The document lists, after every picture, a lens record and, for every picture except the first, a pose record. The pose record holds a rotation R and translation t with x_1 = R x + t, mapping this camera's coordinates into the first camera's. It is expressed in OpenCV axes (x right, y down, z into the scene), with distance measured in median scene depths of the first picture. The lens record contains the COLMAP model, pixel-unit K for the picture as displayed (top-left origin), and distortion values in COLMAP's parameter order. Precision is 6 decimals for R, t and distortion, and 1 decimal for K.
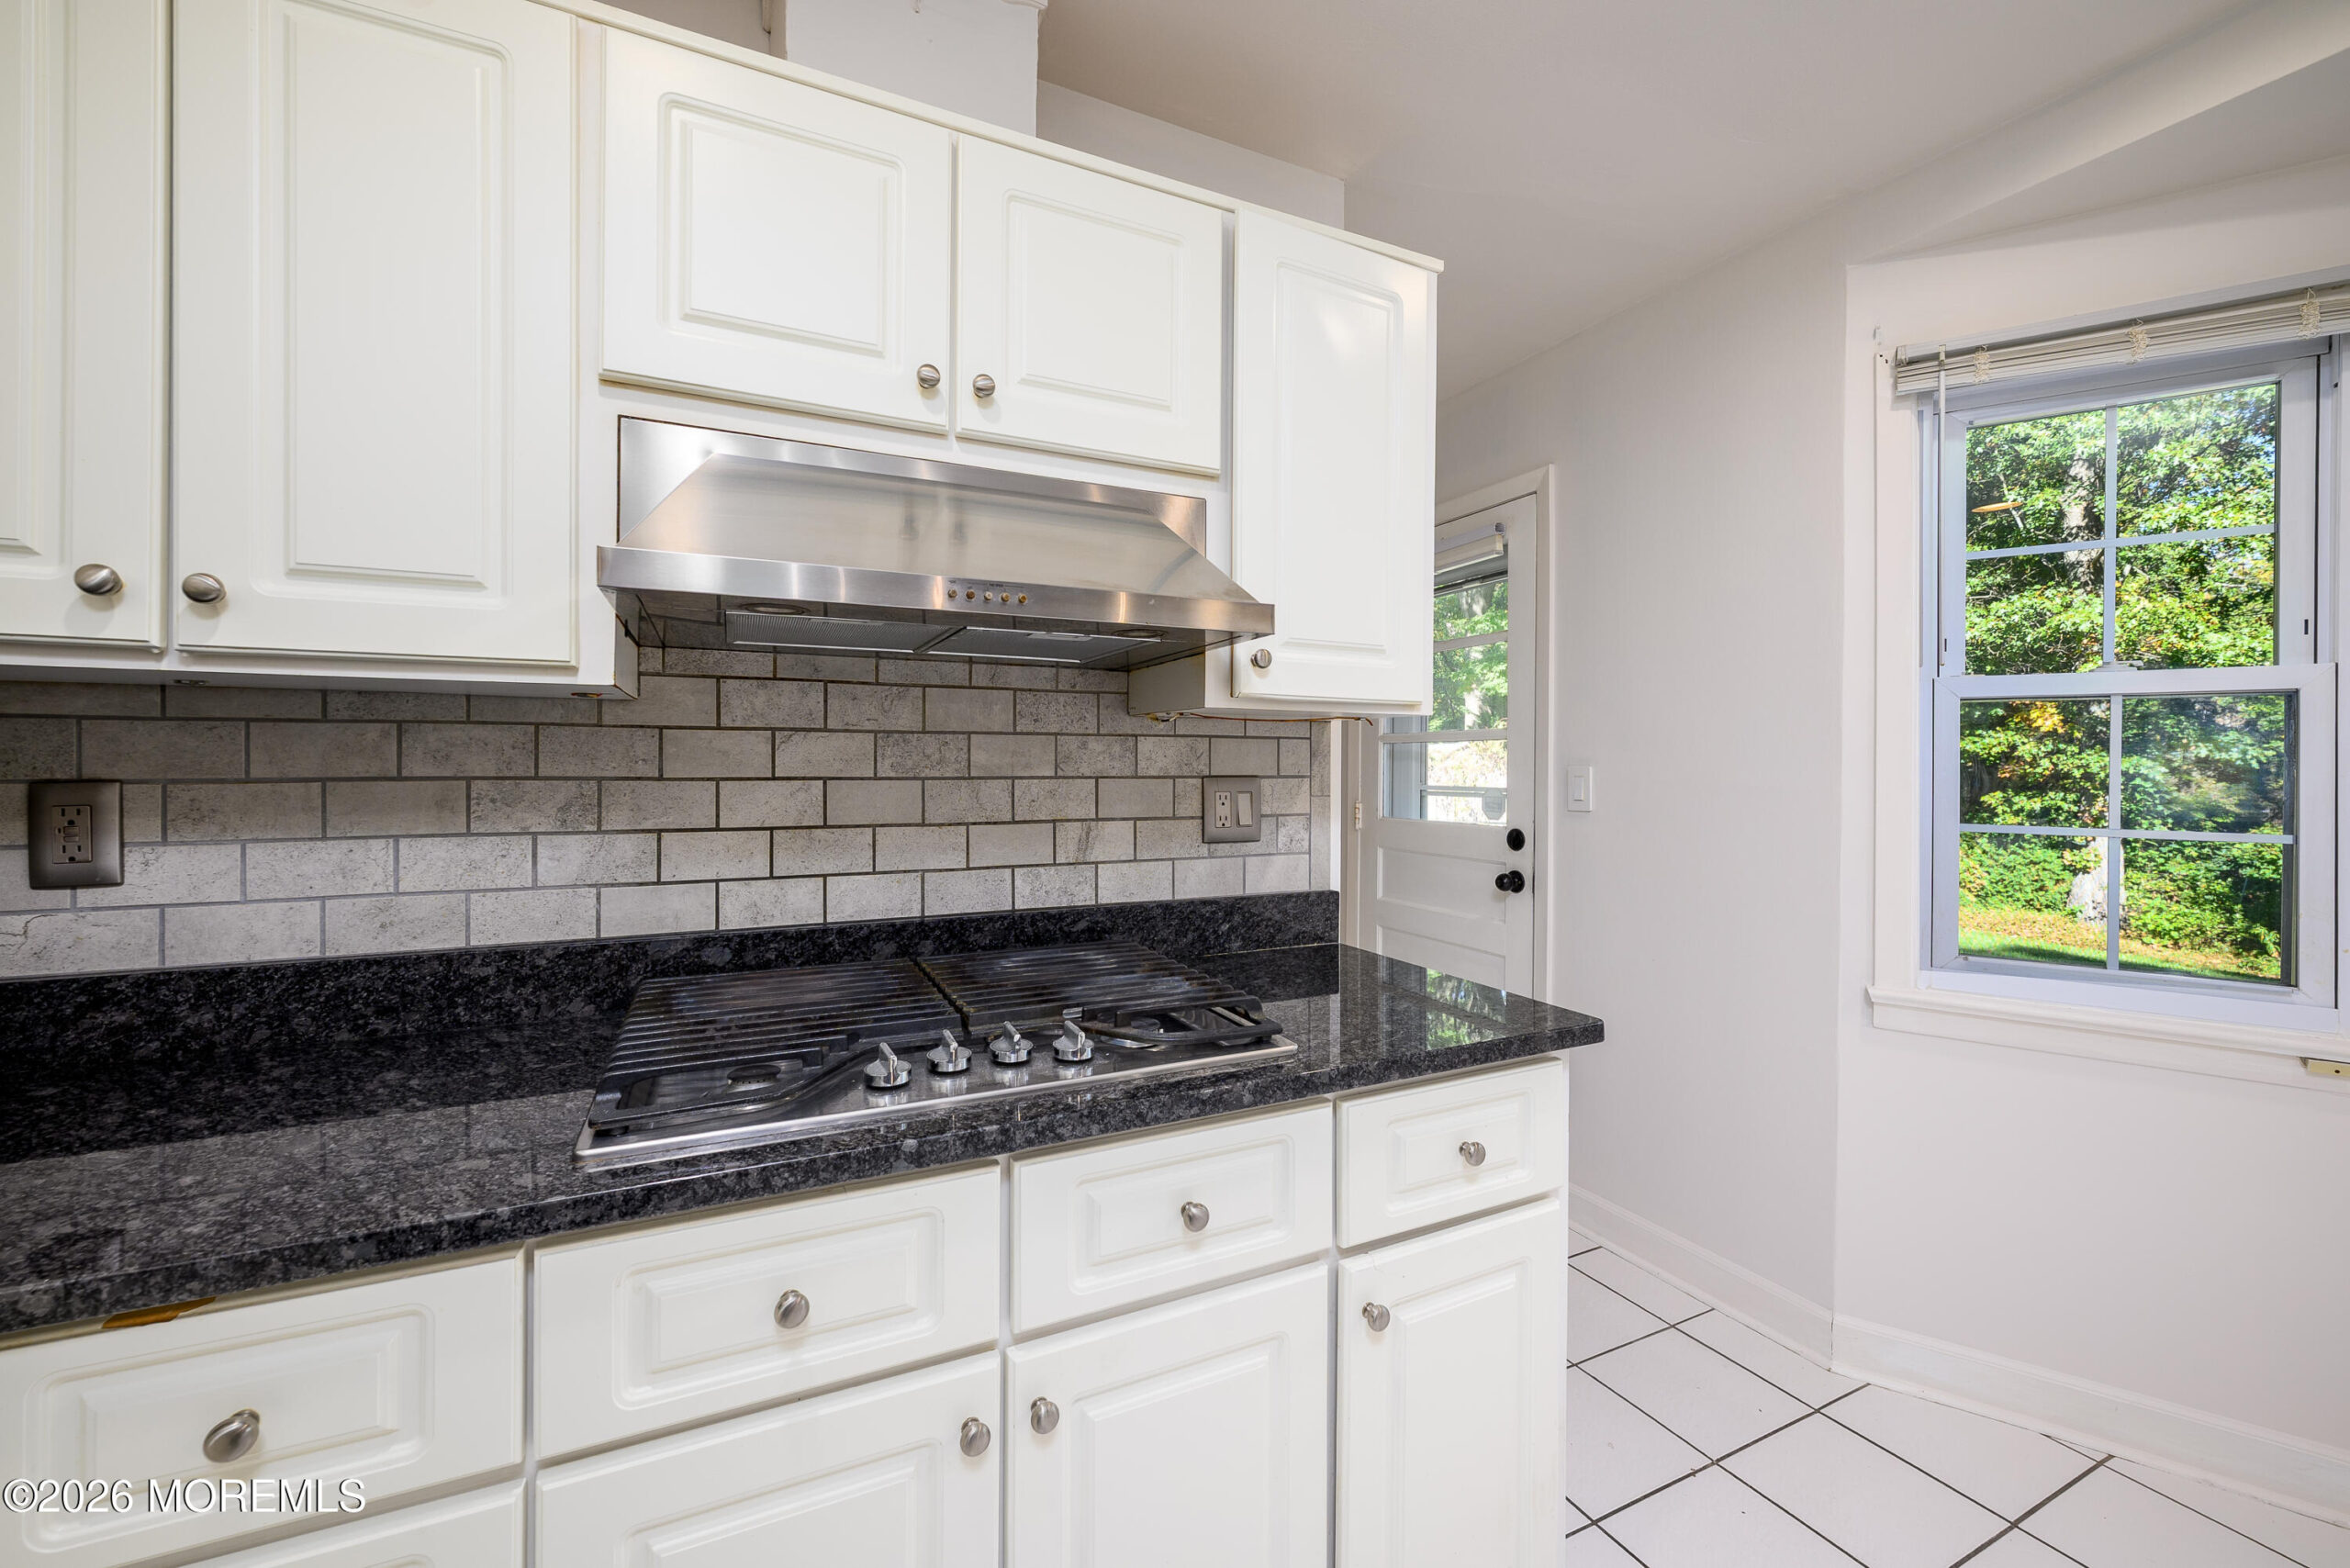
lens RADIAL K [[939.2, 0, 1173.3], [0, 939.2, 763.4], [0, 0, 1]] dist [0.000669, 0.000053]
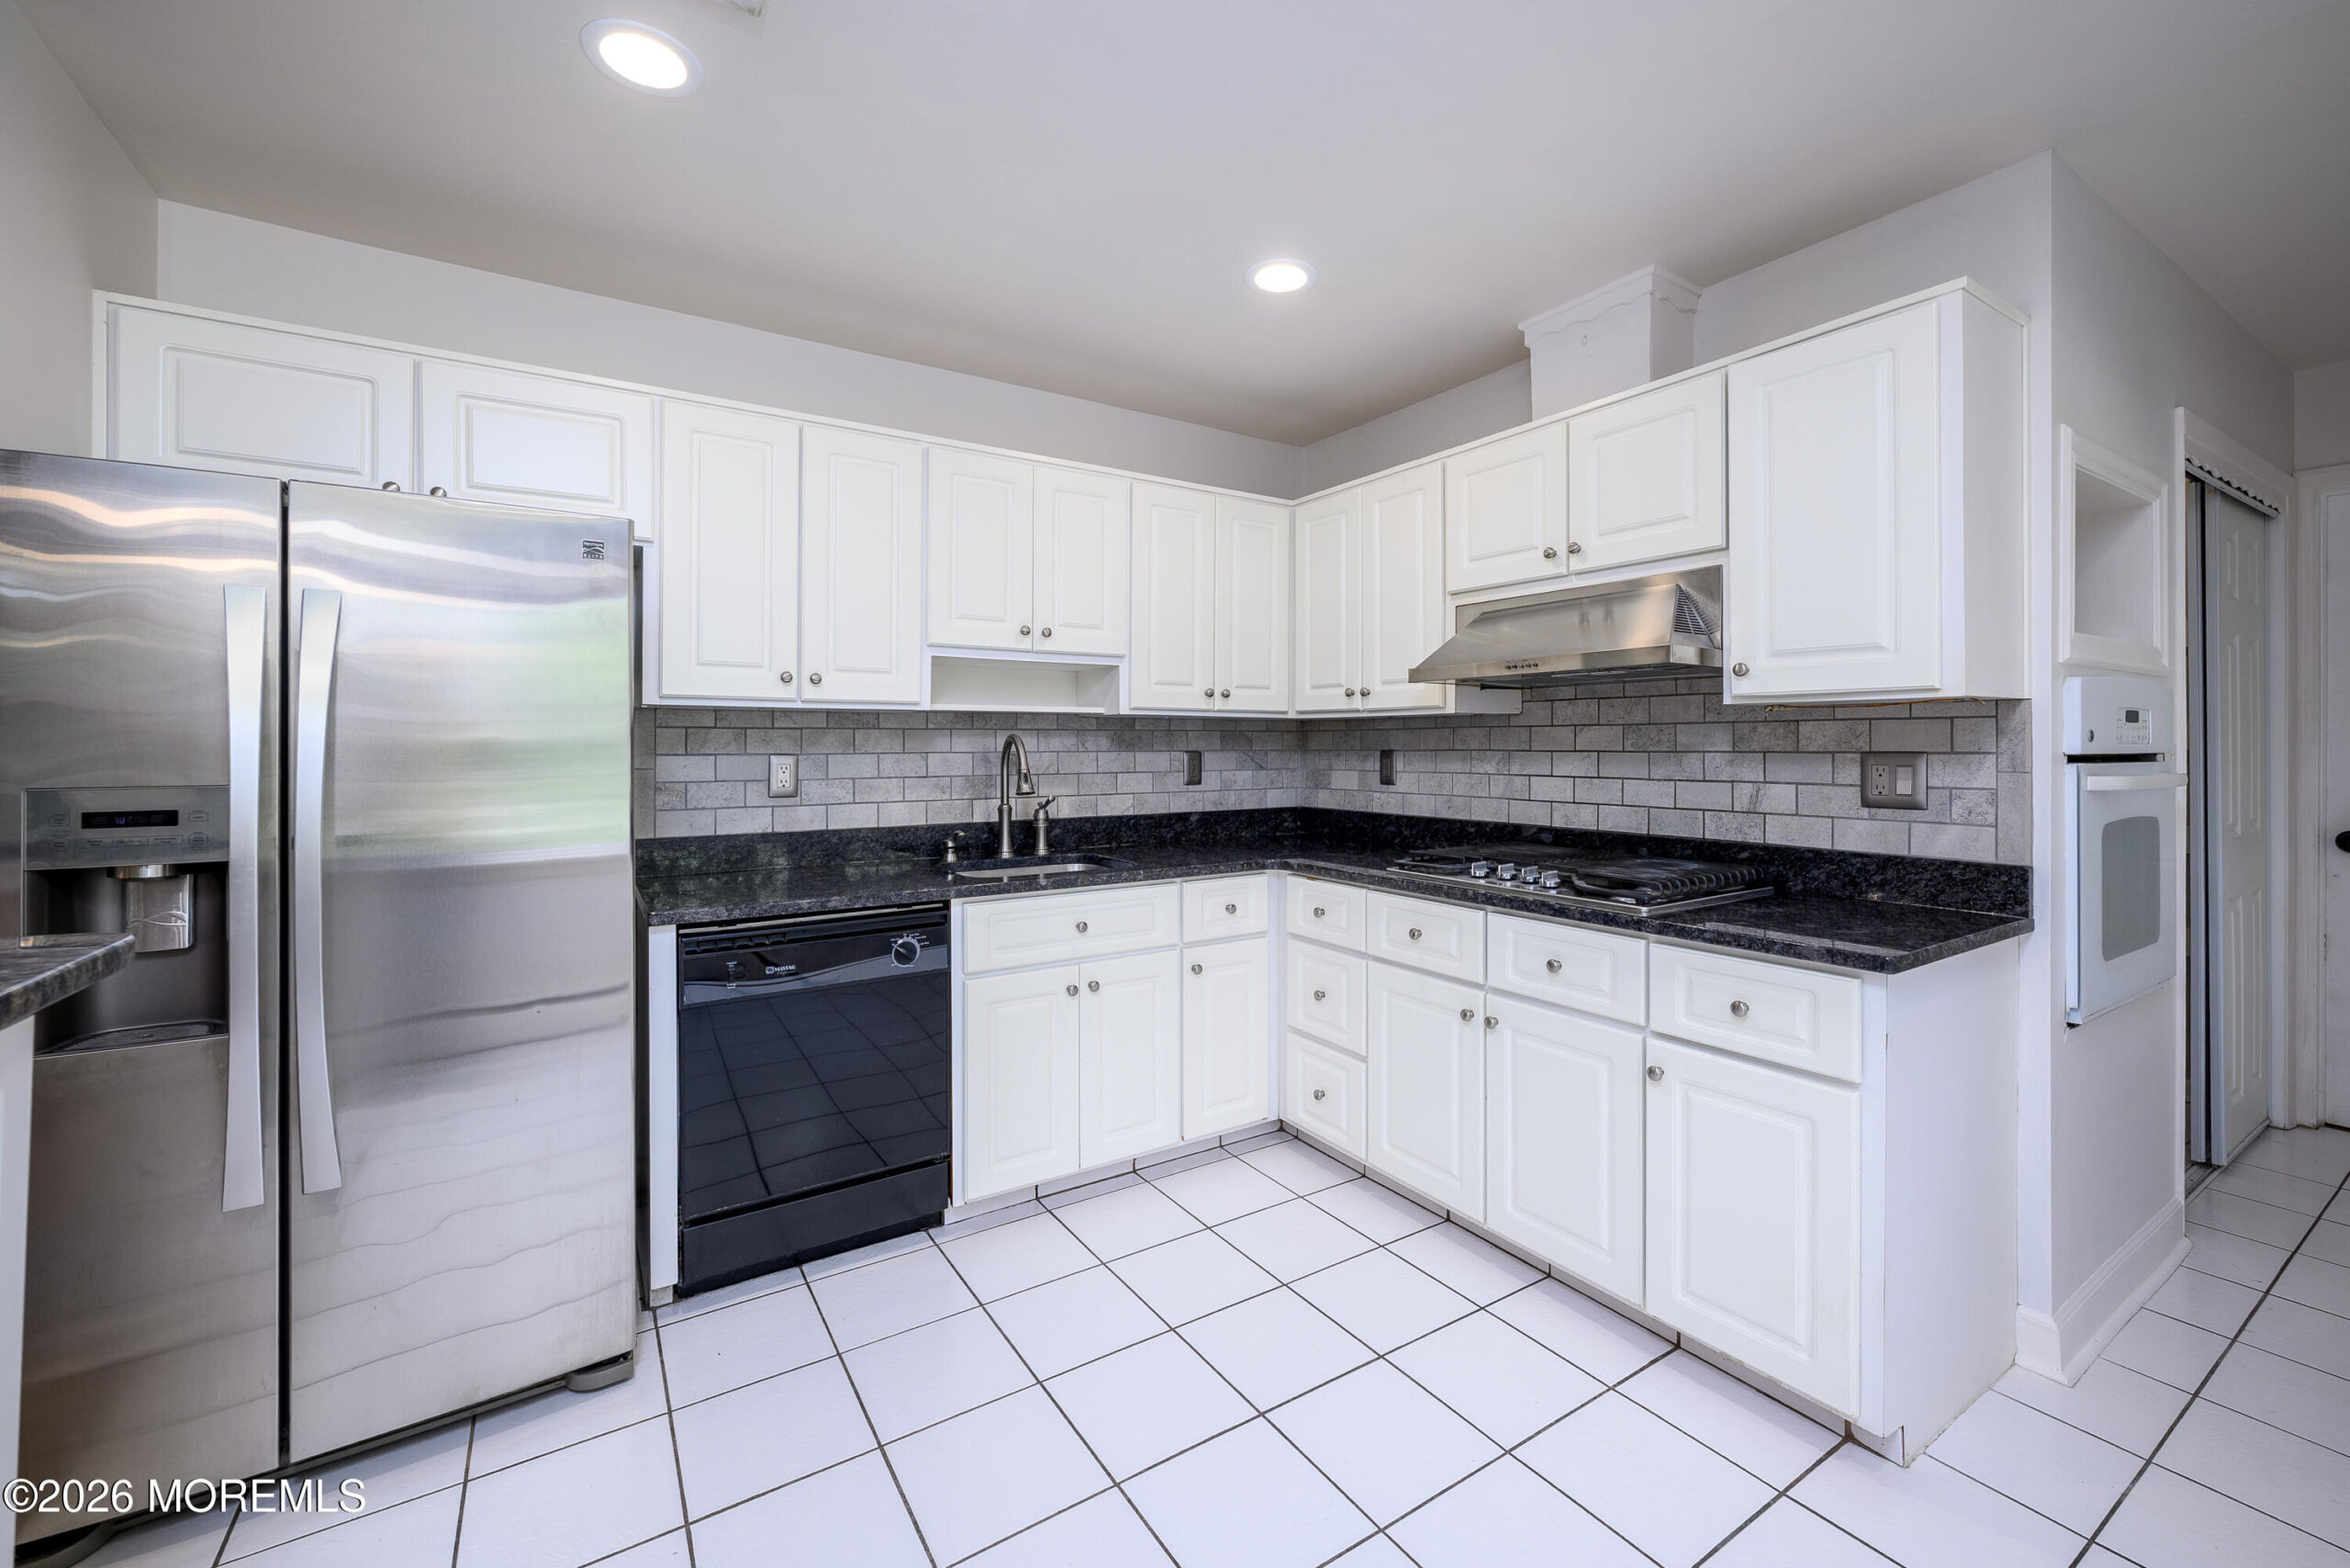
lens RADIAL K [[950.7, 0, 1177.8], [0, 950.7, 746.3], [0, 0, 1]] dist [0.000432, -0.000030]
pose [[0.116311, -0.000945, -0.993212, 1.335705], [0.004974, 0.999988, -0.000369, 0.002672], [0.993200, -0.004898, 0.116314, -0.029742]]
